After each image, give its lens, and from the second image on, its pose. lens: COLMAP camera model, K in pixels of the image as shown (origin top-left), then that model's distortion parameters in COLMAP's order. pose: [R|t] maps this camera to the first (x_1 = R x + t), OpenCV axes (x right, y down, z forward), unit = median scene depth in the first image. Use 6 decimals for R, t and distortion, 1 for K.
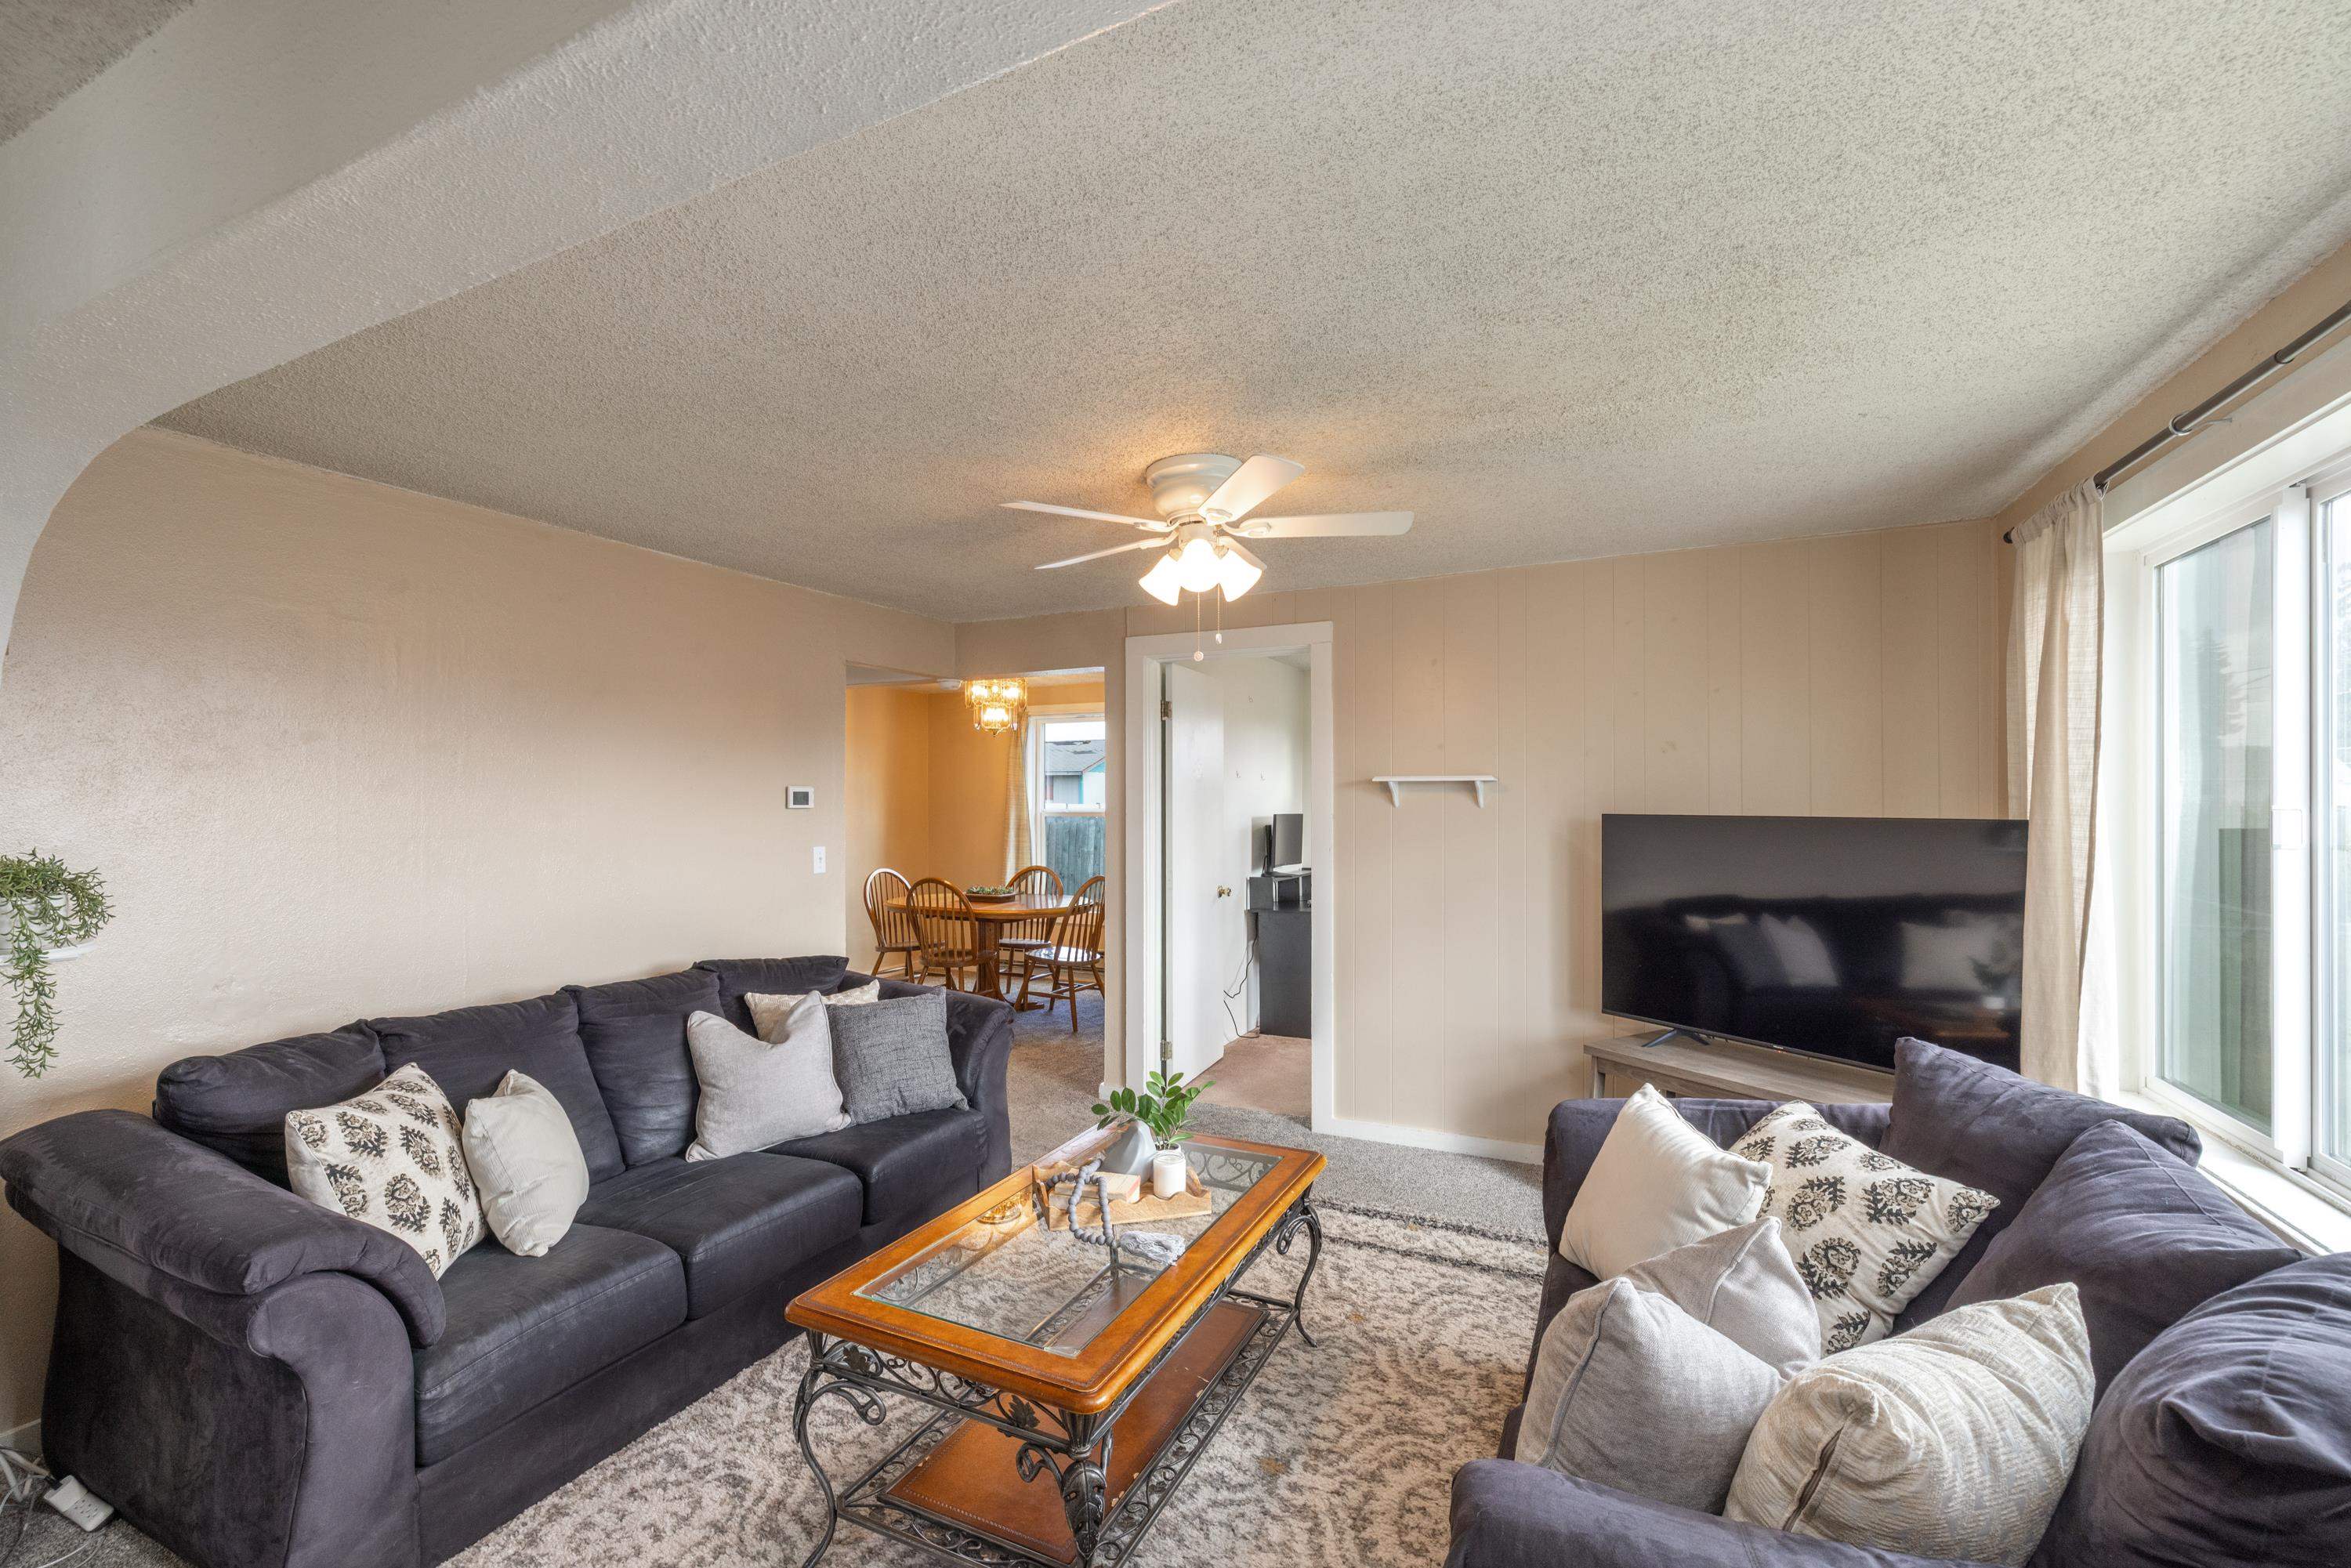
lens RADIAL K [[981.1, 0, 1164.0], [0, 981.1, 788.3], [0, 0, 1]] dist [0.000985, -0.000285]
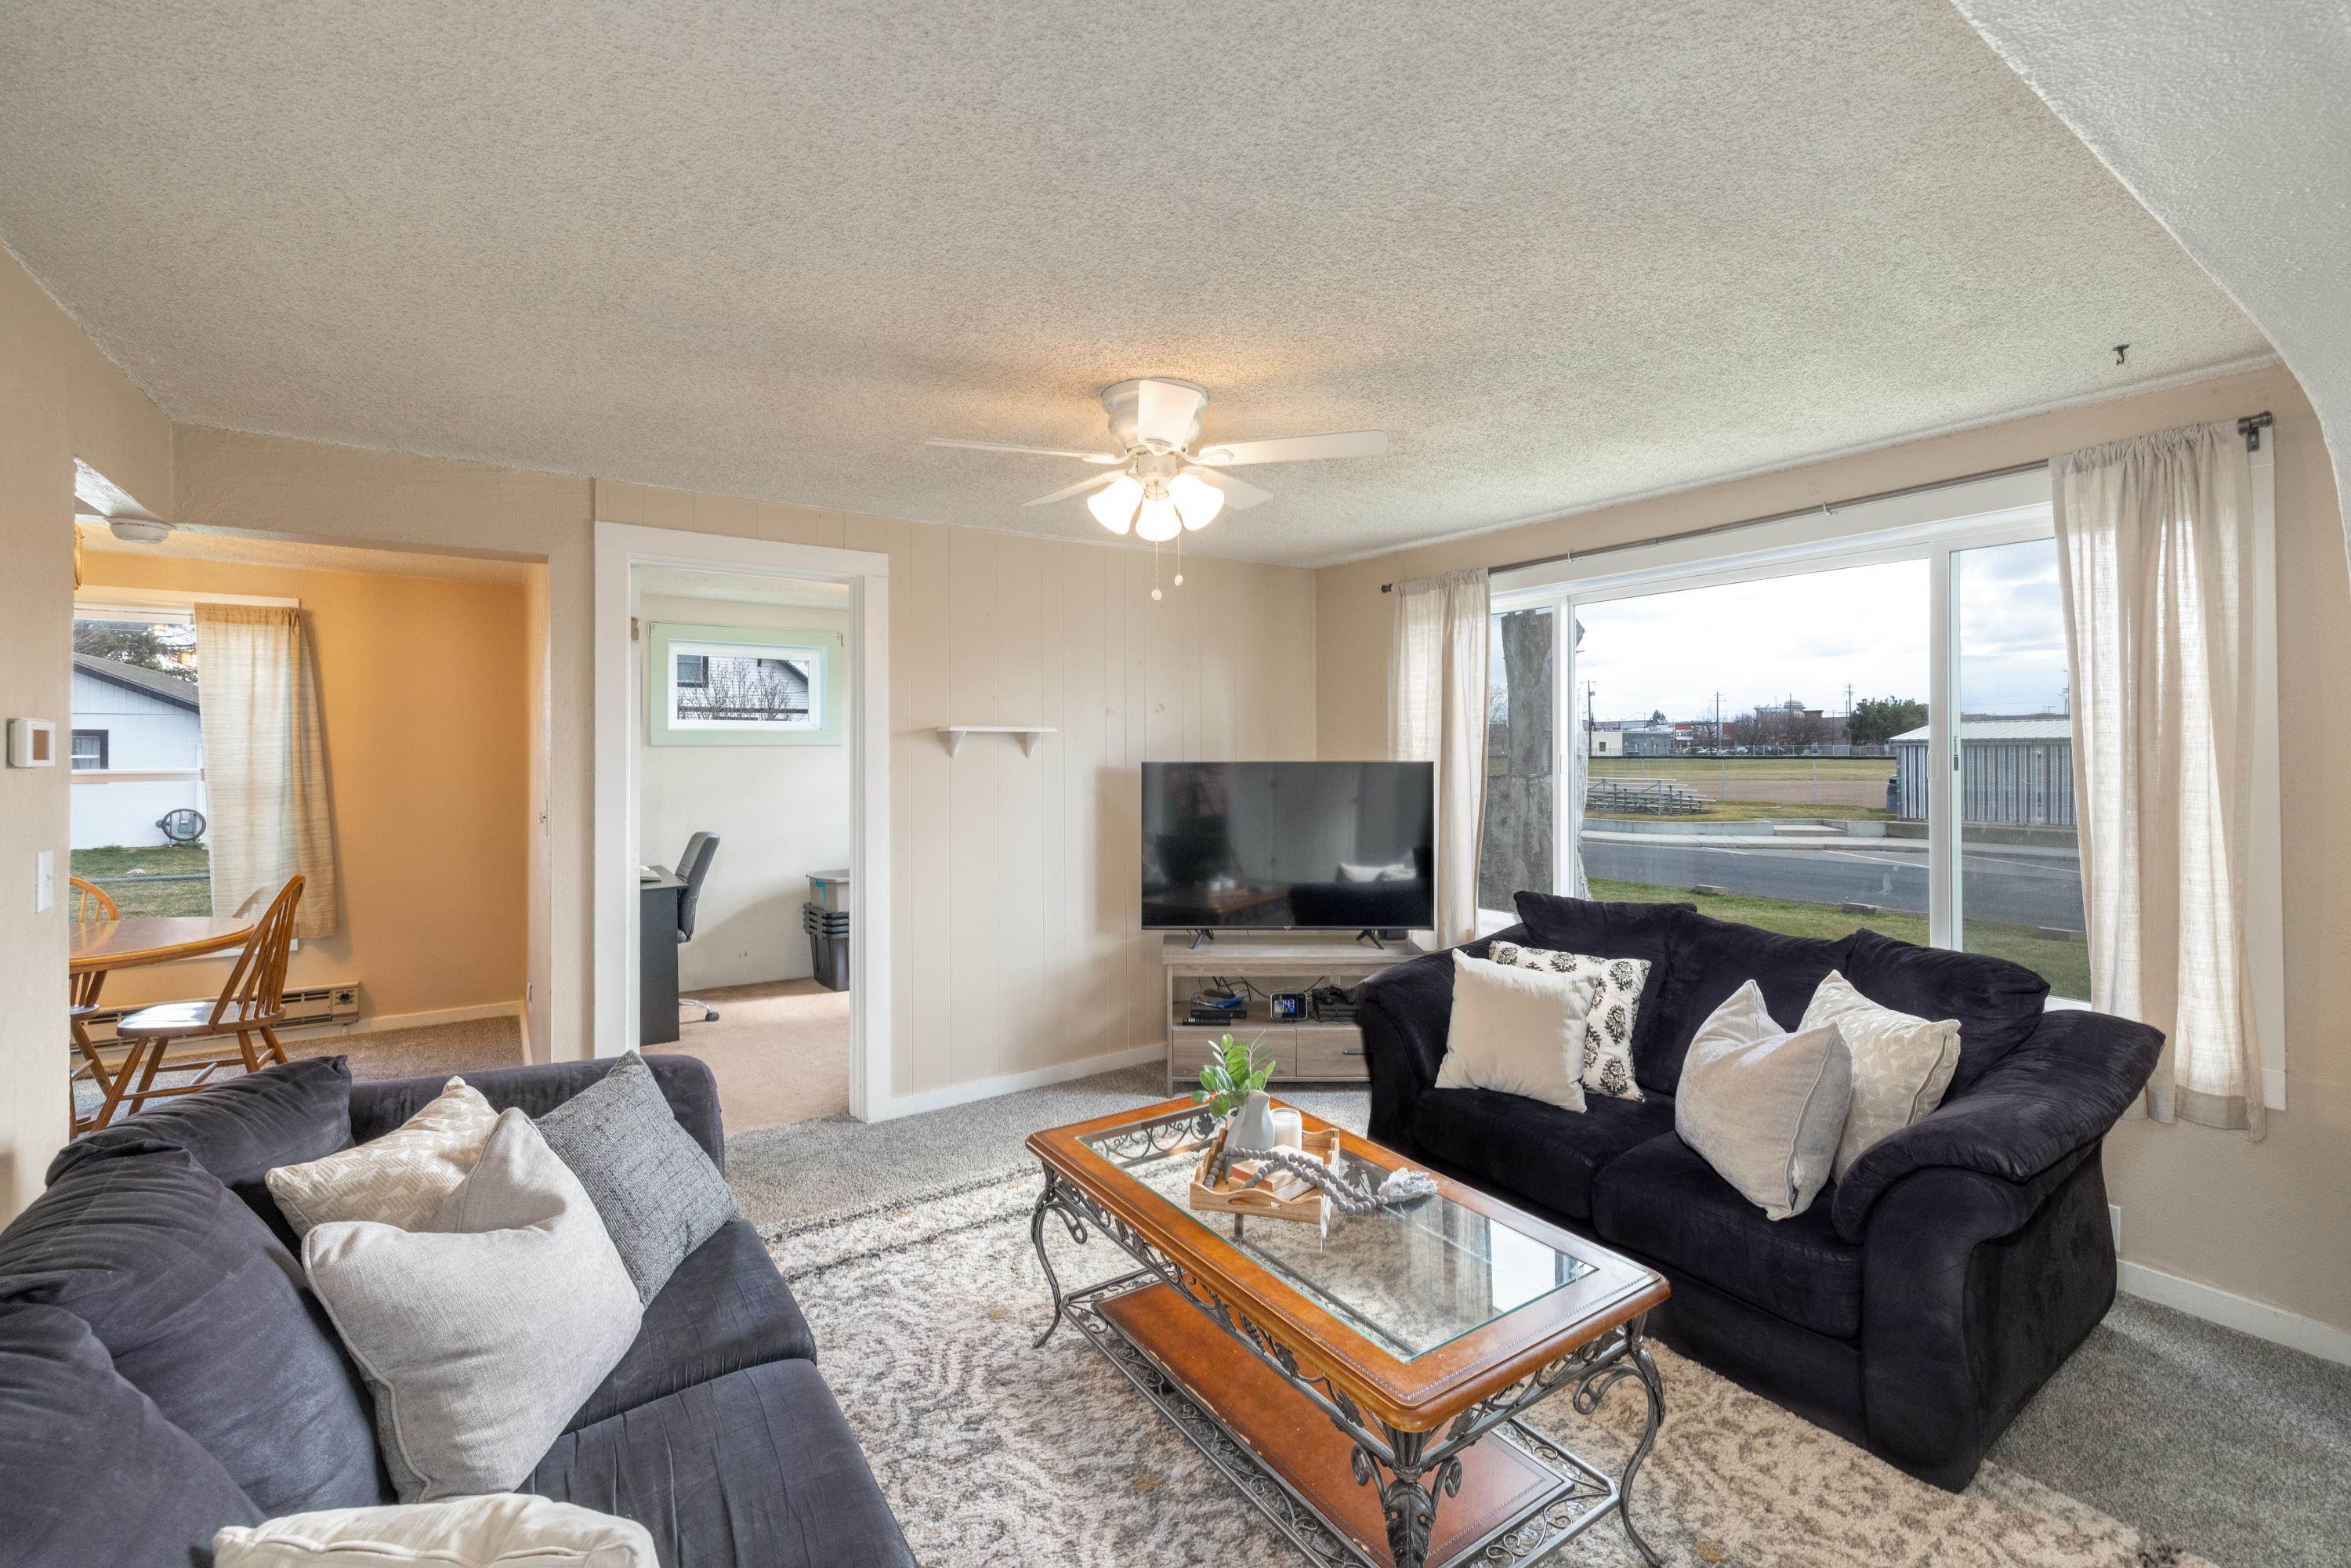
lens RADIAL K [[981.1, 0, 1120.2], [0, 981.1, 736.6], [0, 0, 1]] dist [0.000985, -0.000285]
pose [[0.521177, 0.011757, 0.853368, -0.582645], [-0.007093, 0.999930, -0.009445, 0.006892], [-0.853419, -0.001130, 0.521224, 0.403227]]
